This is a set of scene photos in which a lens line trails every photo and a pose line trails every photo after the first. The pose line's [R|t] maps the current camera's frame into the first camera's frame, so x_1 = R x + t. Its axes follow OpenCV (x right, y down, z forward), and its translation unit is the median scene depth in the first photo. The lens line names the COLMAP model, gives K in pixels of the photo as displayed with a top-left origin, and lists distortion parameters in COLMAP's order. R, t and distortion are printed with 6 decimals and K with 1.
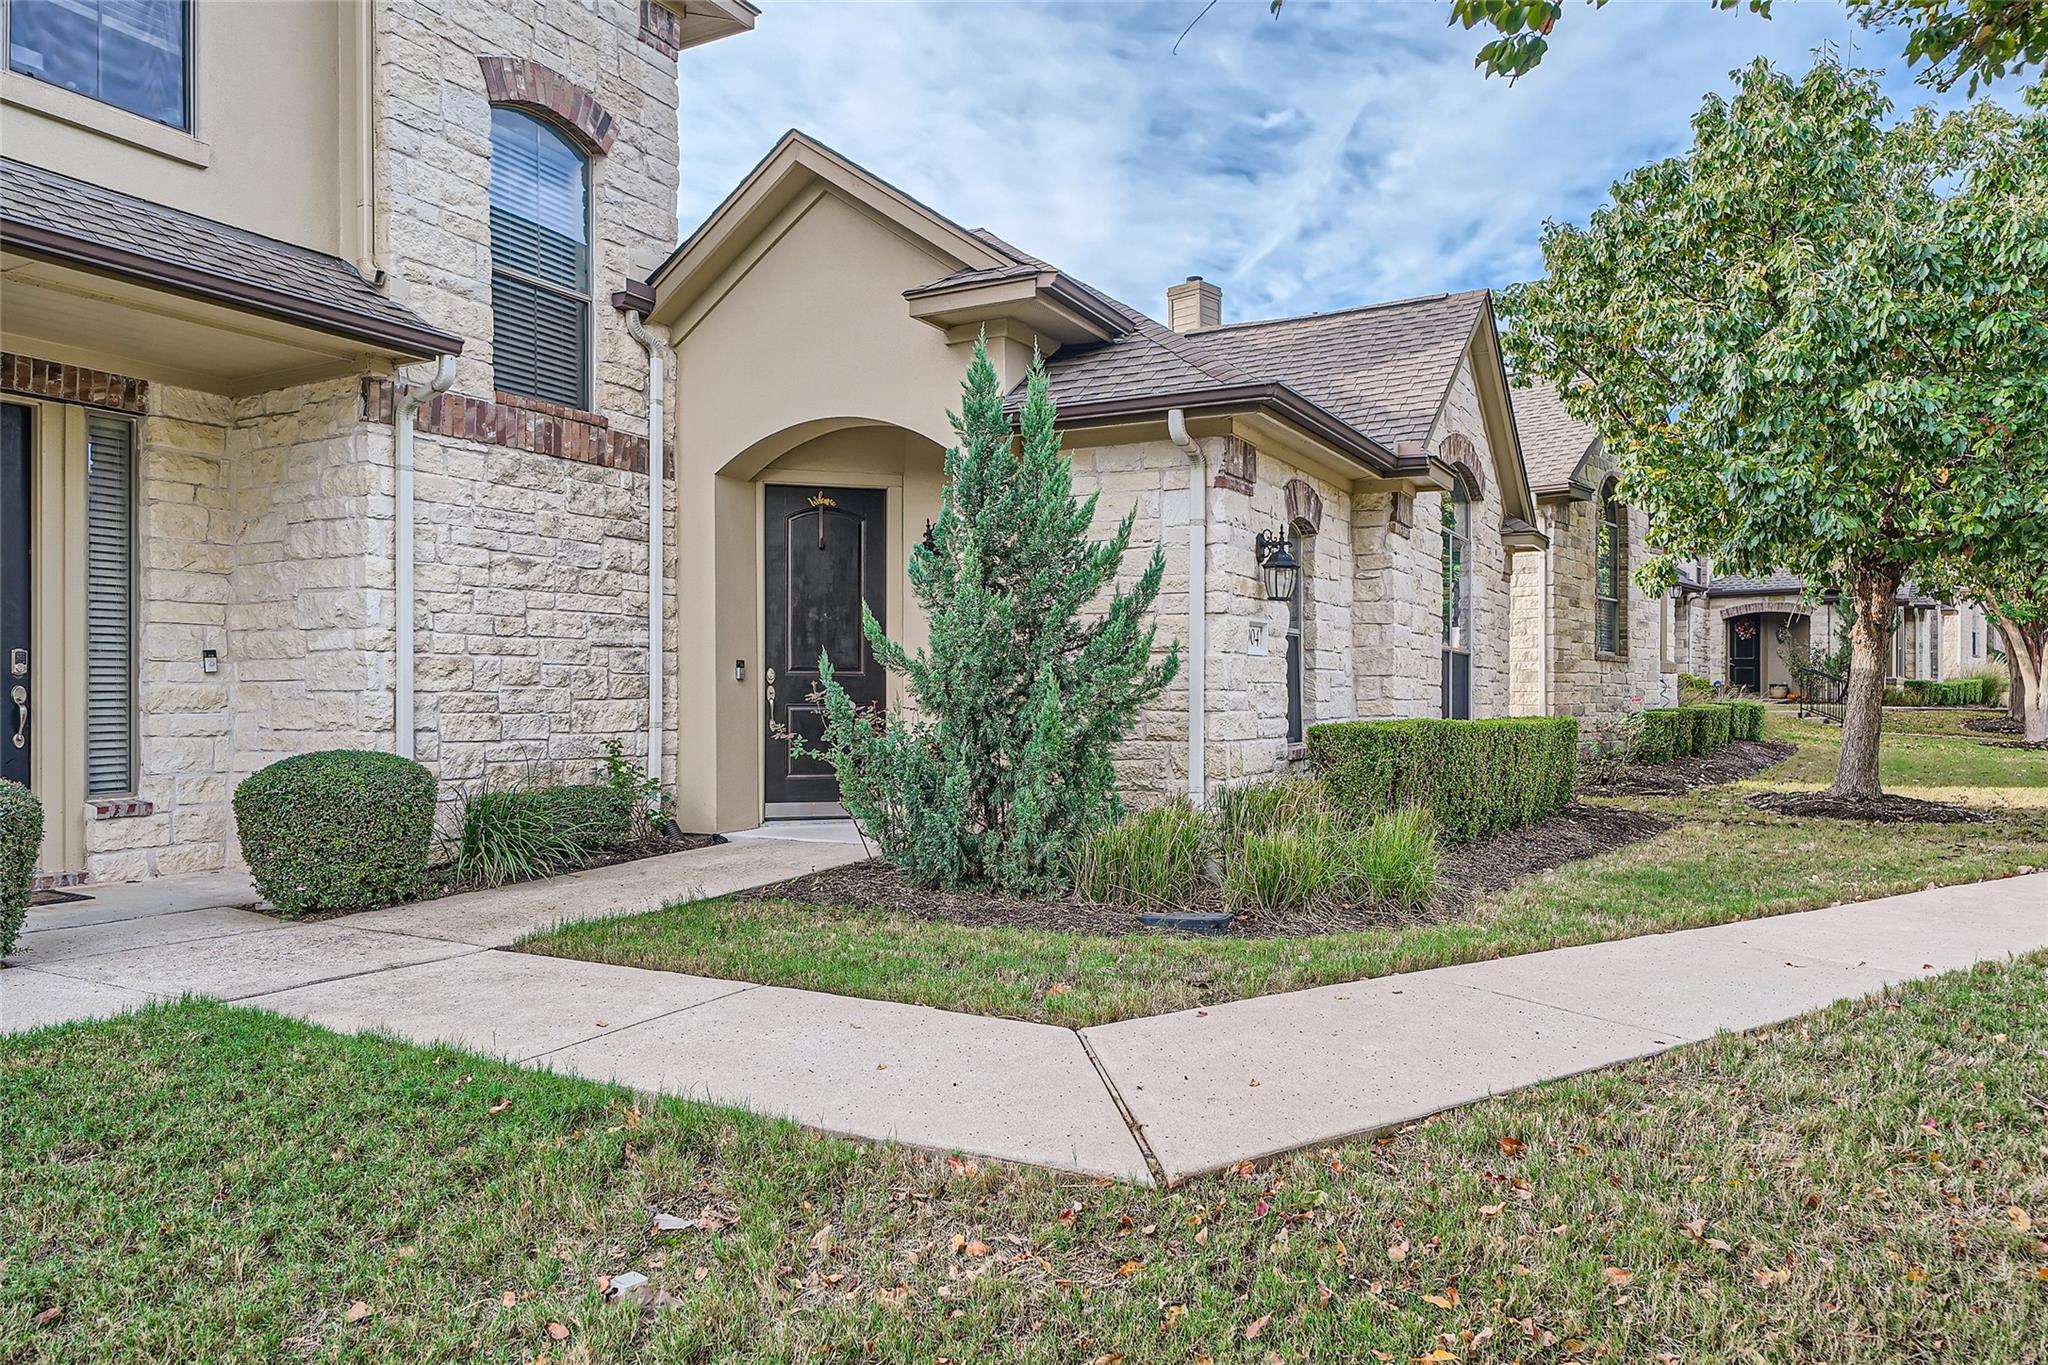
lens RADIAL K [[1335.8, 0, 1017.7], [0, 1335.8, 691.1], [0, 0, 1]] dist [0.019452, -0.005455]
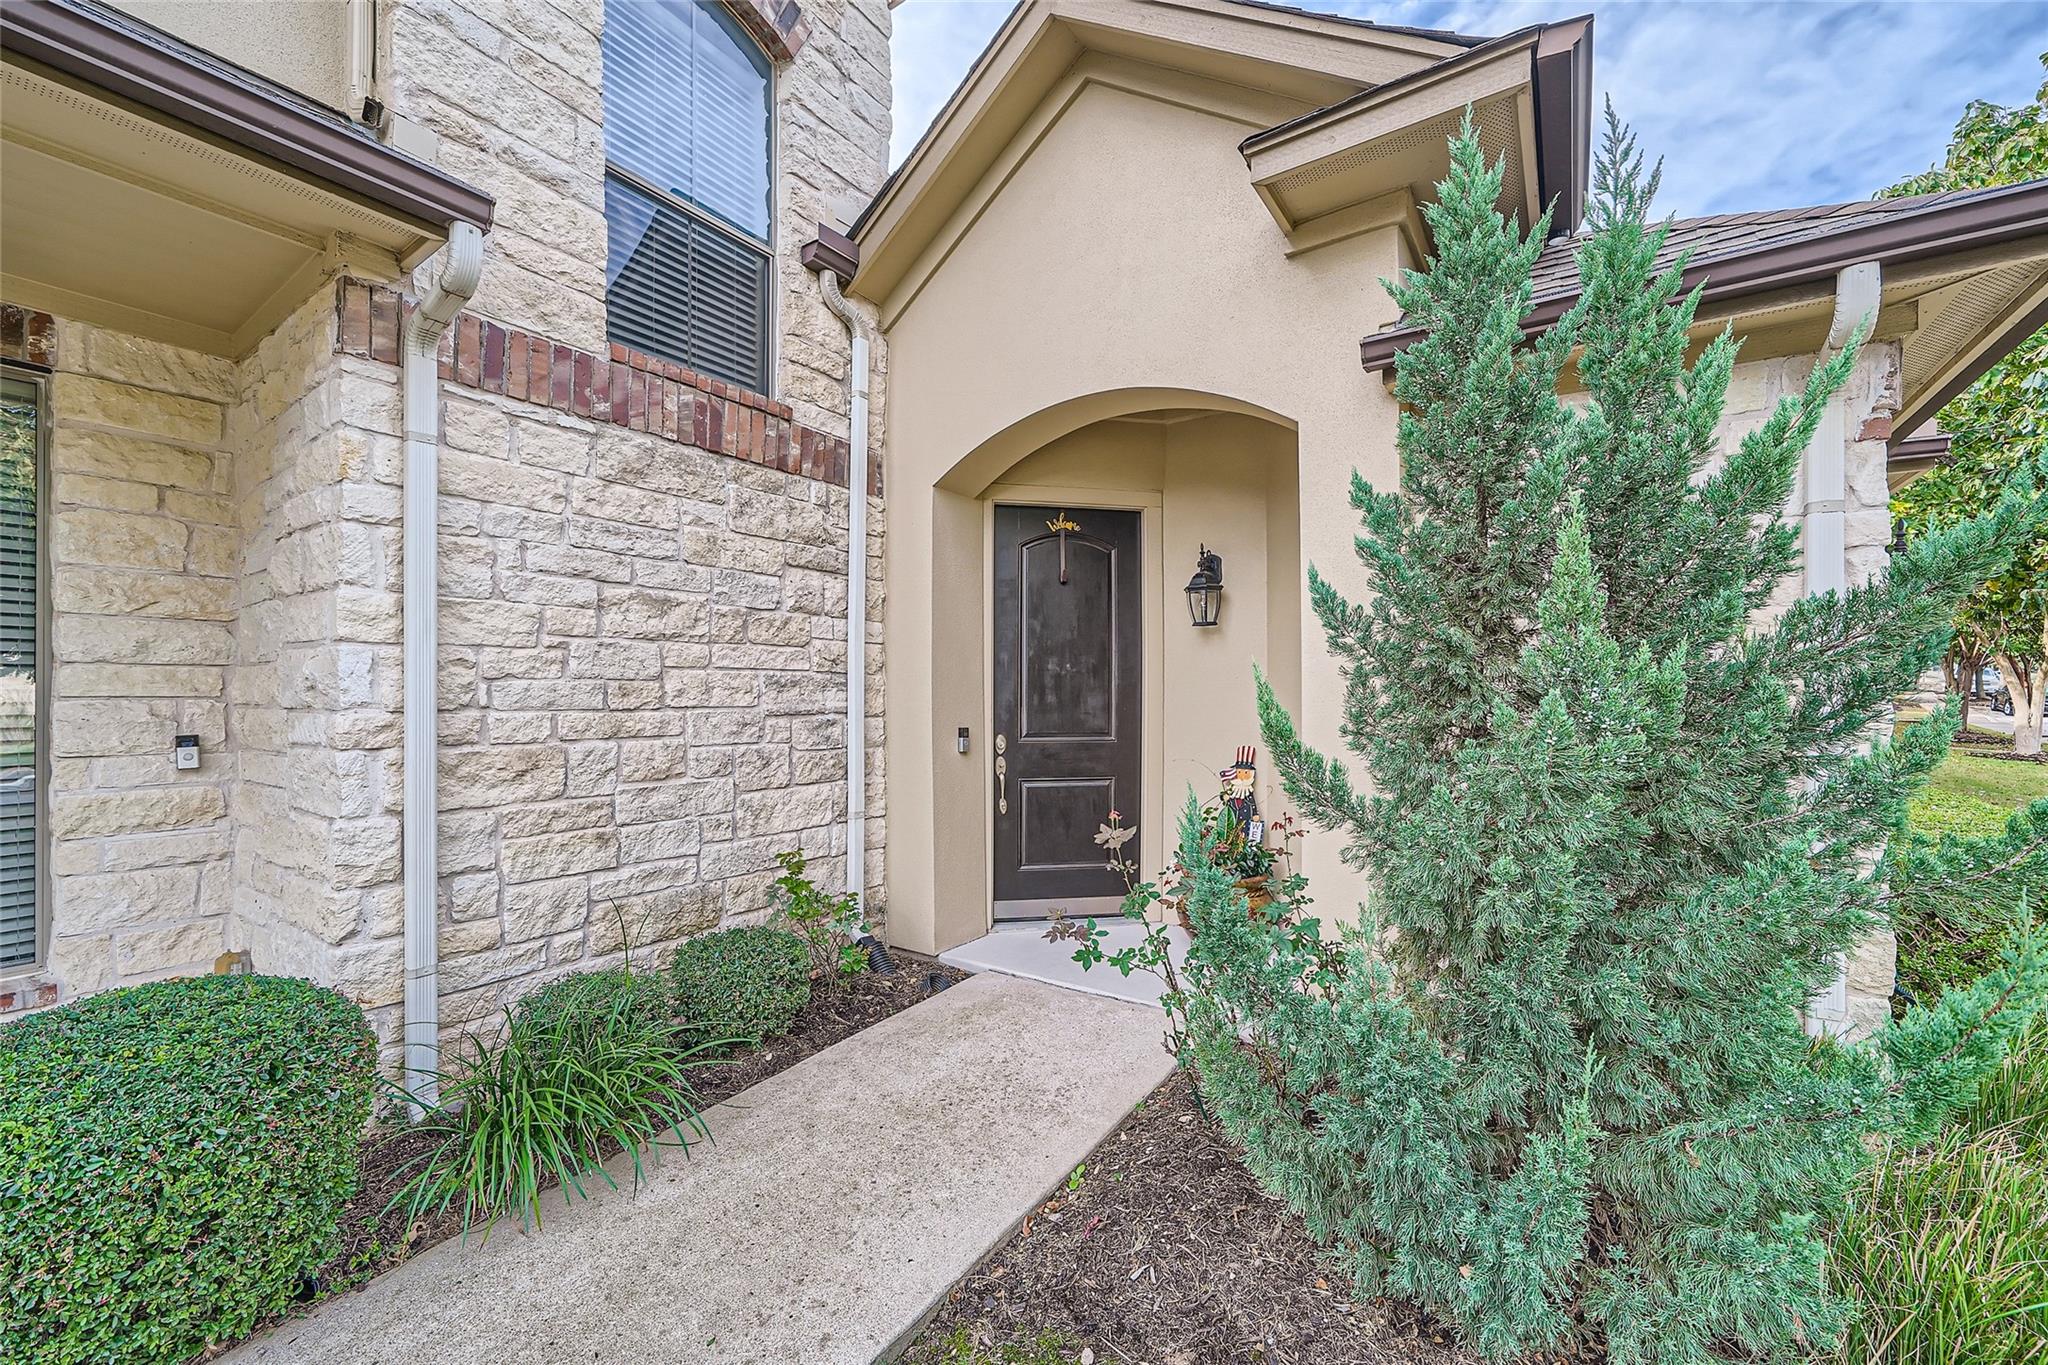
lens RADIAL K [[804.1, 0, 1023.6], [0, 804.1, 690.2], [0, 0, 1]] dist [-0.000224, 0.000560]
pose [[0.993615, 0.002012, -0.112803, -0.127822], [-0.002197, 0.999996, -0.001517, -0.046660], [0.112799, 0.001755, 0.993616, 0.571776]]
